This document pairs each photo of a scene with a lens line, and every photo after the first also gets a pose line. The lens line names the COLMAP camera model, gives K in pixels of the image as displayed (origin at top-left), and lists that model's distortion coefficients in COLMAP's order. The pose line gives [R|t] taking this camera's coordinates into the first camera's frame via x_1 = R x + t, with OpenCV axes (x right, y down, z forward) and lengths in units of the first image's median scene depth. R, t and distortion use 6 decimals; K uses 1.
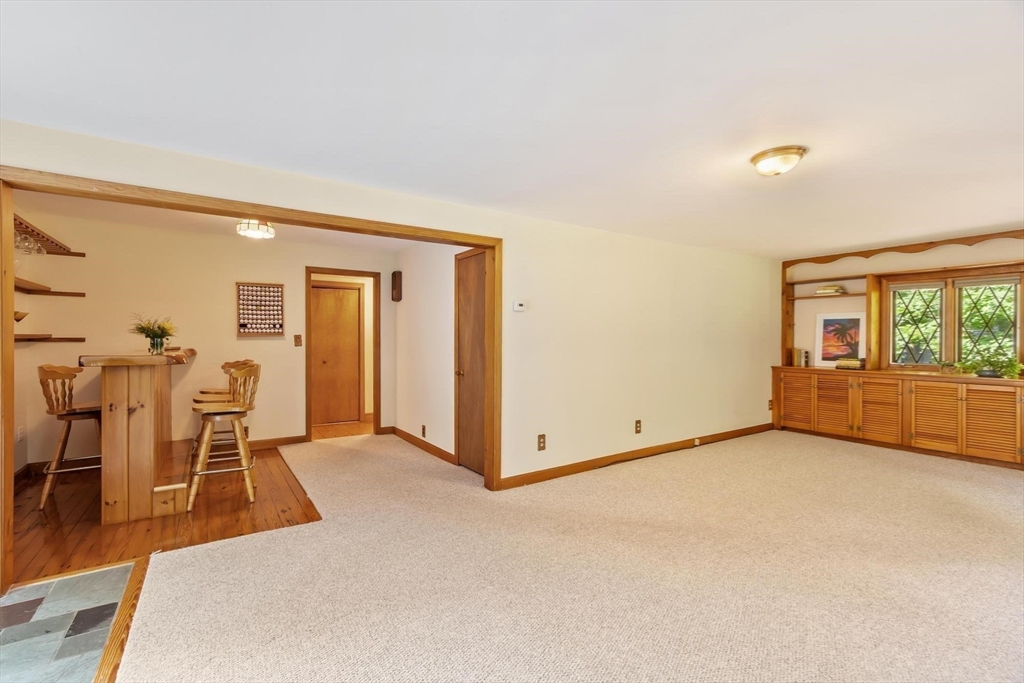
lens RADIAL K [[449.6, 0, 505.0], [0, 449.6, 342.7], [0, 0, 1]] dist [-0.002569, 0.002149]
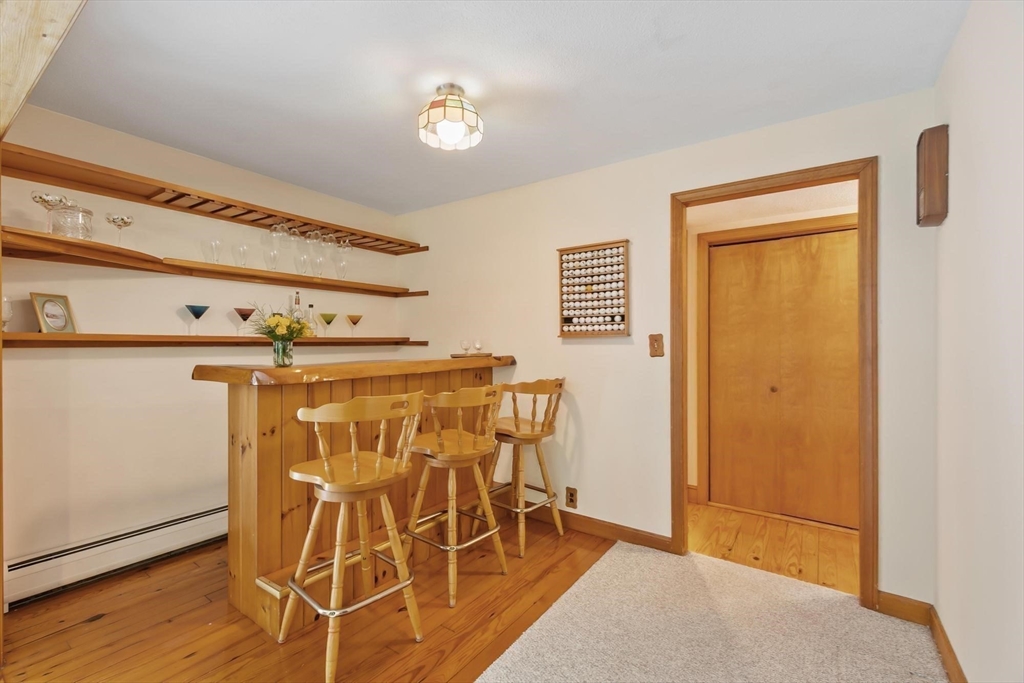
lens RADIAL K [[449.6, 0, 480.1], [0, 449.6, 343.1], [0, 0, 1]] dist [-0.002569, 0.002149]
pose [[0.330545, -0.000440, -0.943790, -0.050771], [-0.008264, 0.999960, -0.003361, -0.004248], [0.943754, 0.008911, 0.330529, 0.667144]]
